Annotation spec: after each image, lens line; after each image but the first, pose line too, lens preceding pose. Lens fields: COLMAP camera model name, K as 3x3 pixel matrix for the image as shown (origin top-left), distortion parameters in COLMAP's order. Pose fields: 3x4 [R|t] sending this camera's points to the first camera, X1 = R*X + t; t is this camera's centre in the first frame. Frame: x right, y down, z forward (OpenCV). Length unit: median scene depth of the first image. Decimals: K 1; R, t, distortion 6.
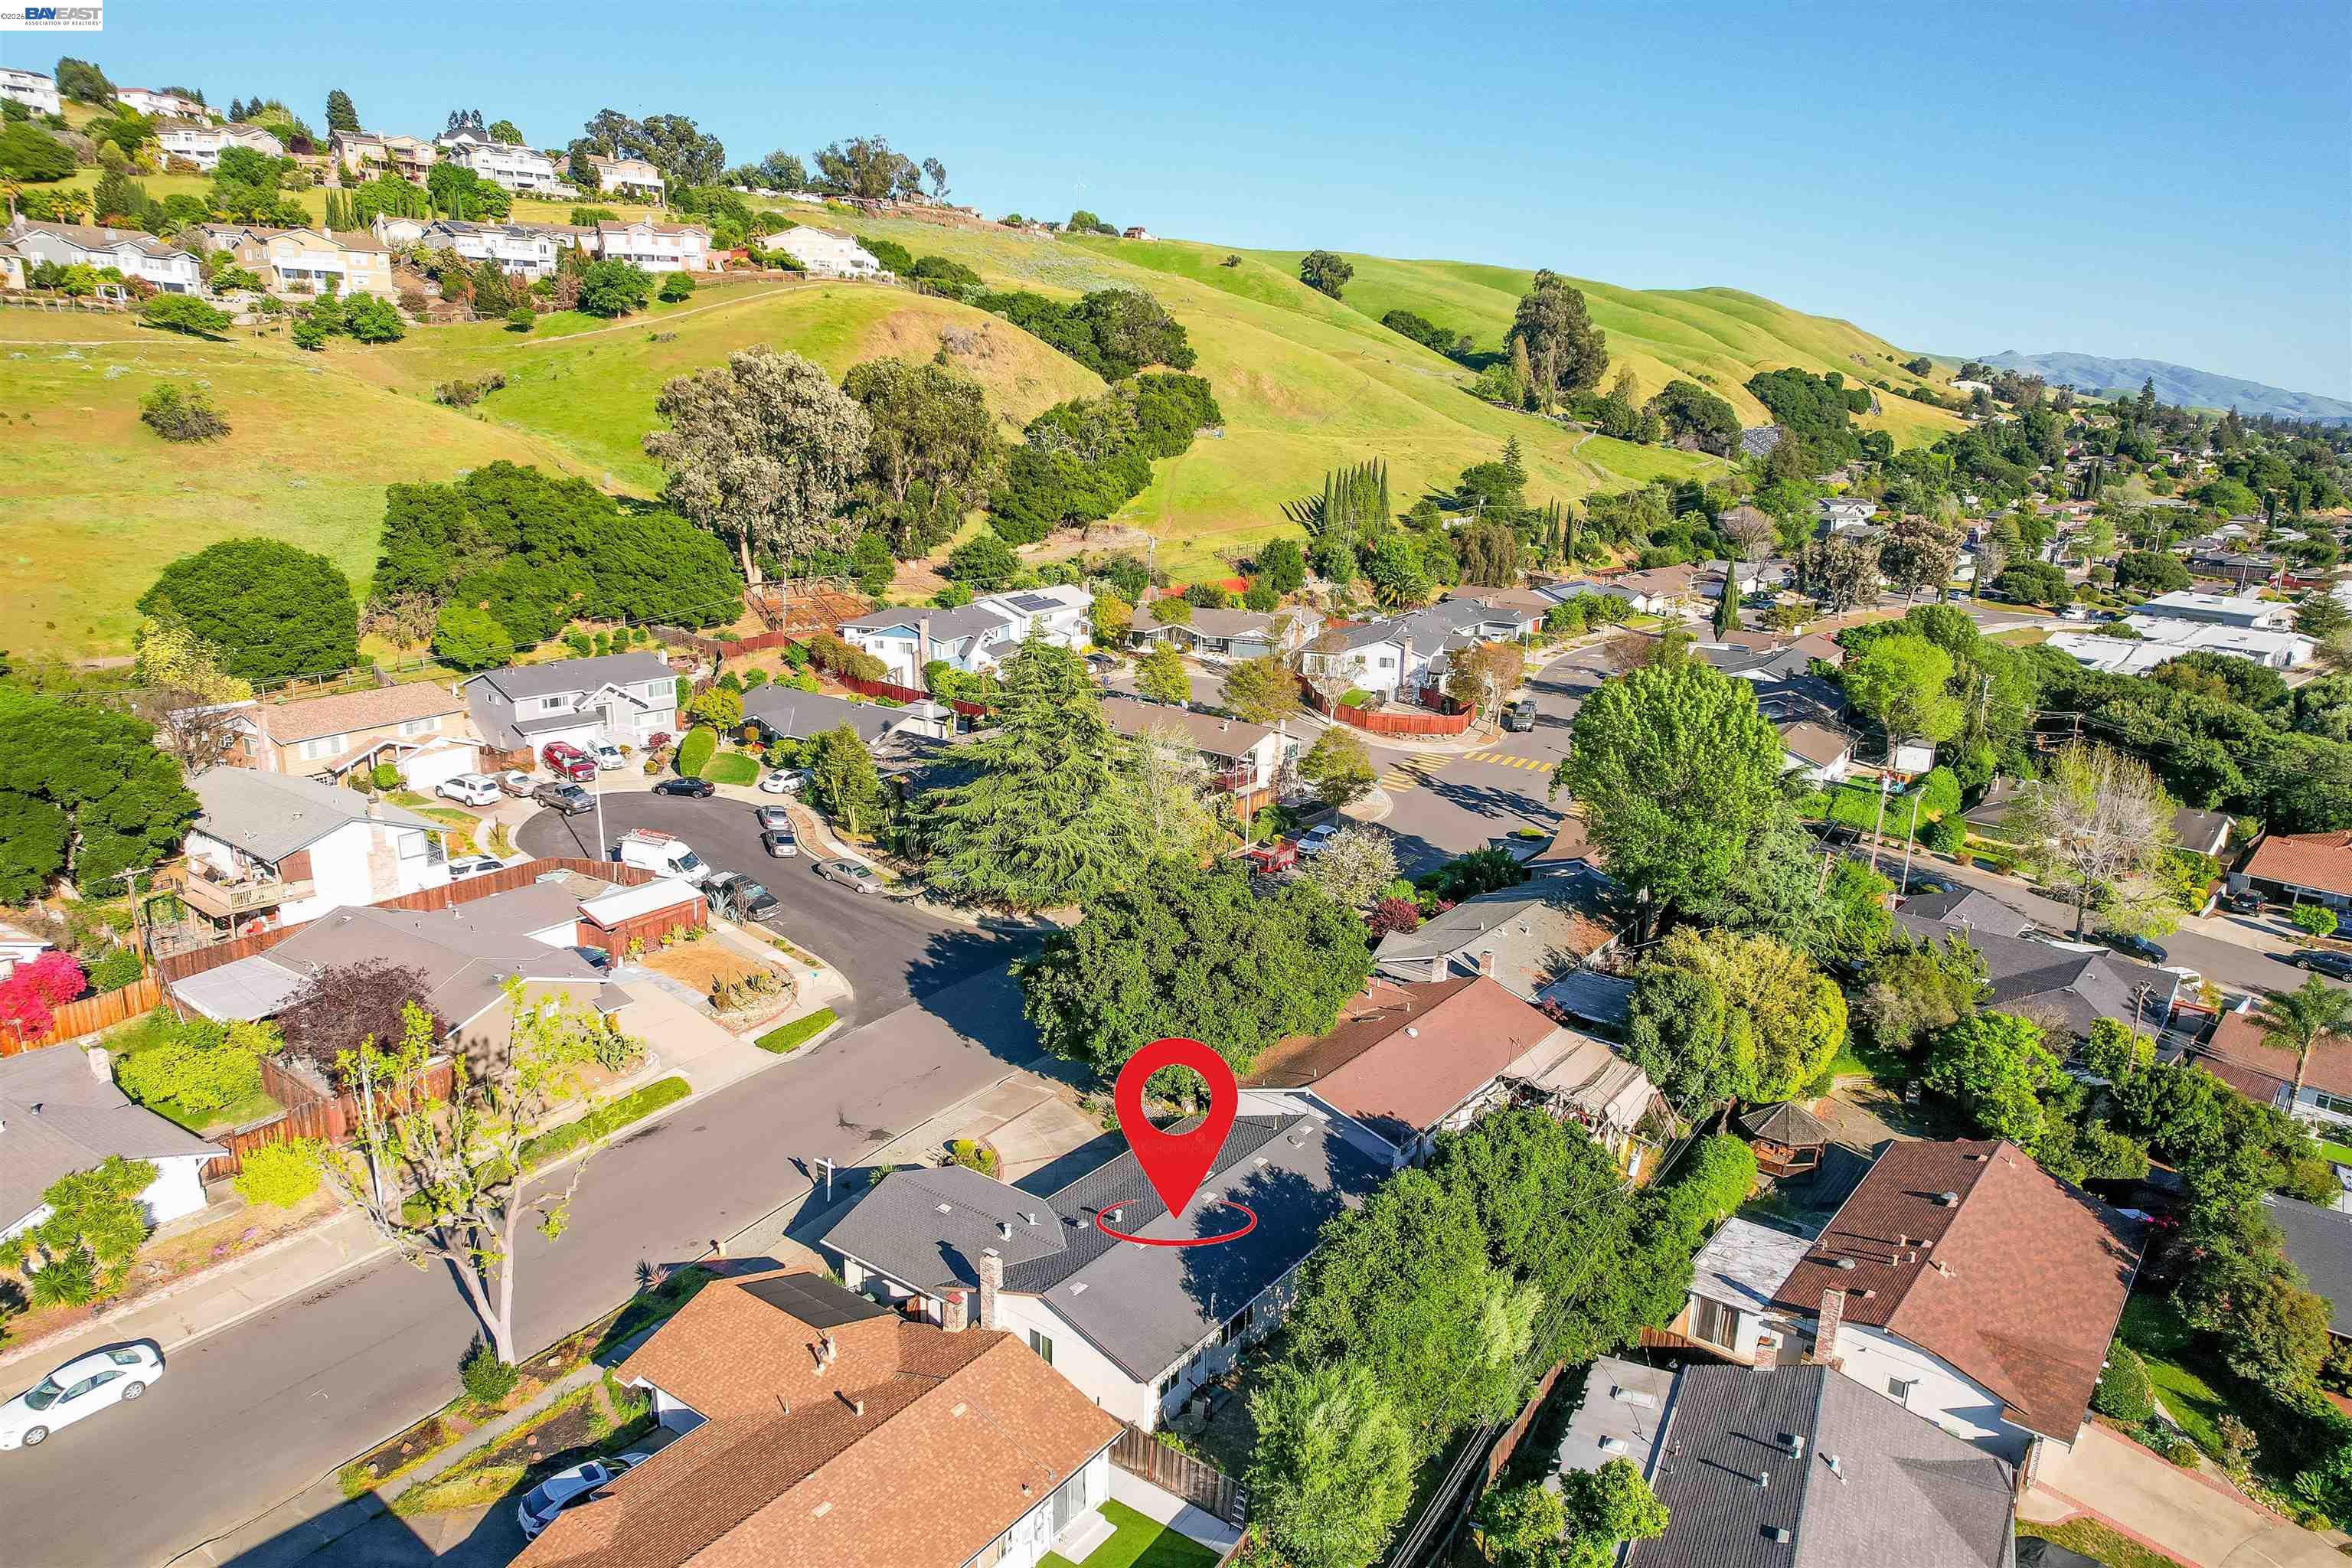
lens RADIAL K [[1551.0, 0, 1180.9], [0, 1551.0, 839.8], [0, 0, 1]] dist [-0.073603, 0.060249]
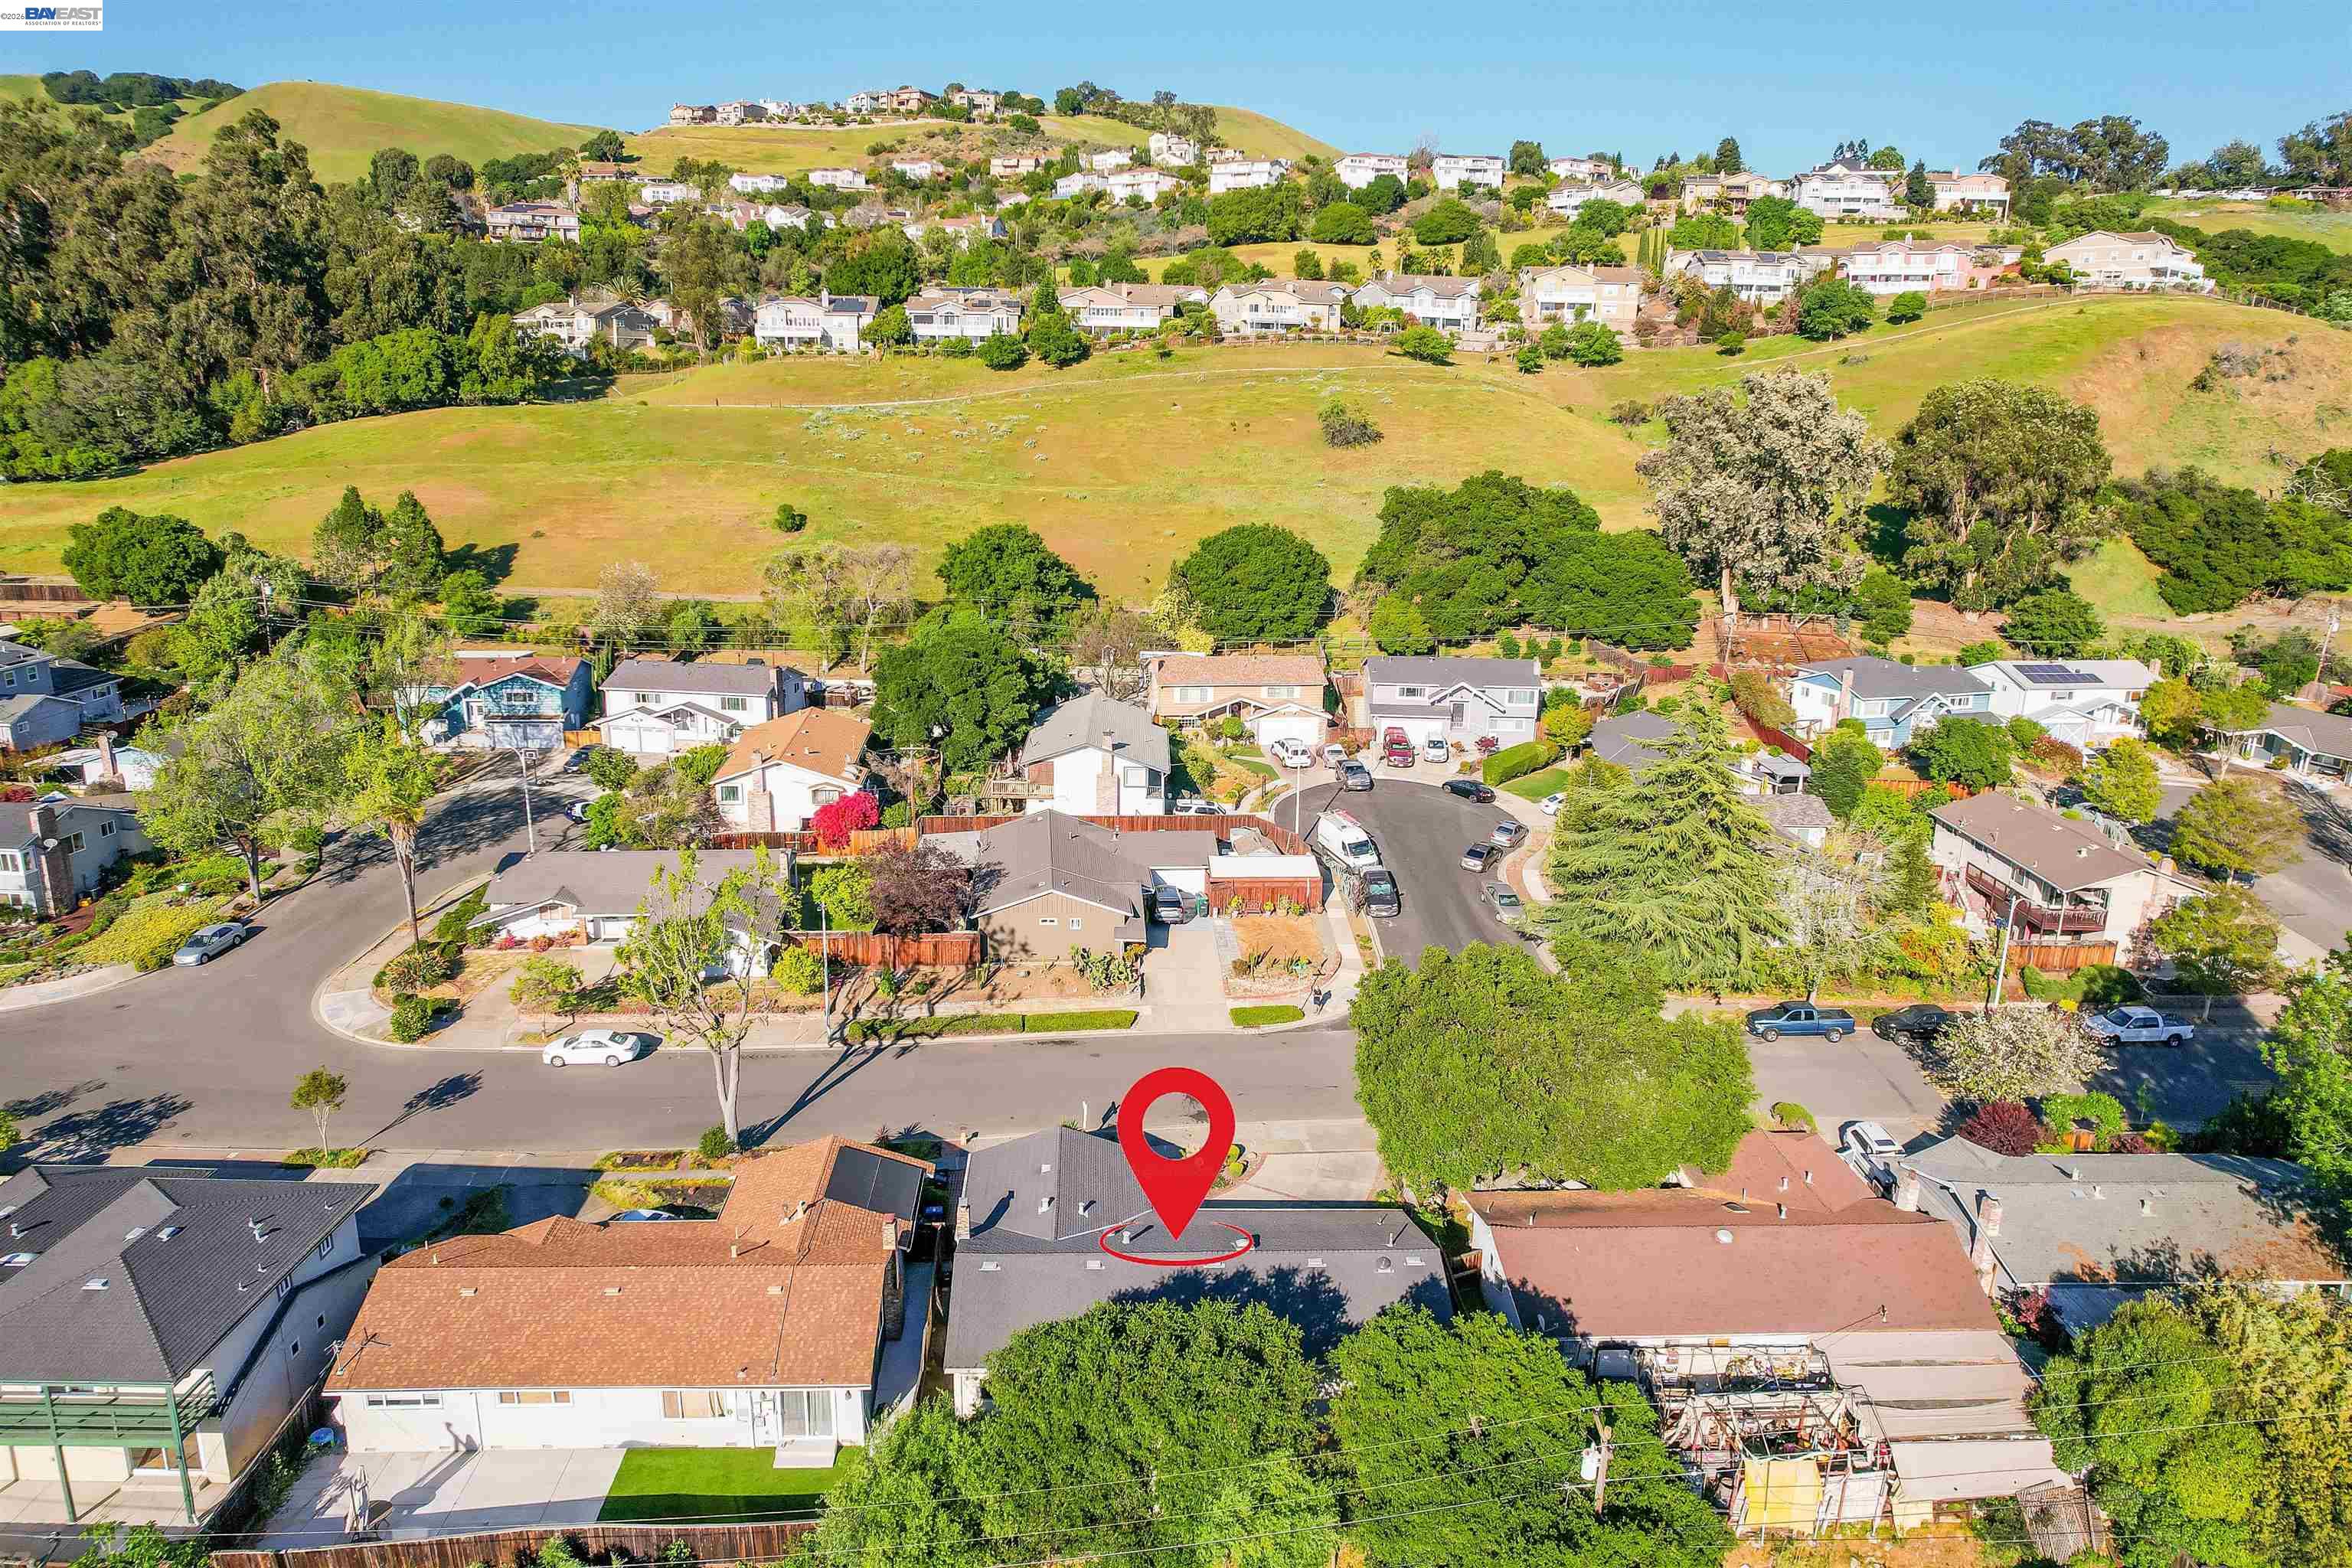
lens RADIAL K [[1551.0, 0, 1149.0], [0, 1551.0, 810.4], [0, 0, 1]] dist [-0.073603, 0.060249]
pose [[0.617491, 0.197651, -0.761340, 0.162602], [-0.224962, 0.971861, 0.069847, -0.021818], [0.753722, 0.128143, 0.644580, 0.087610]]
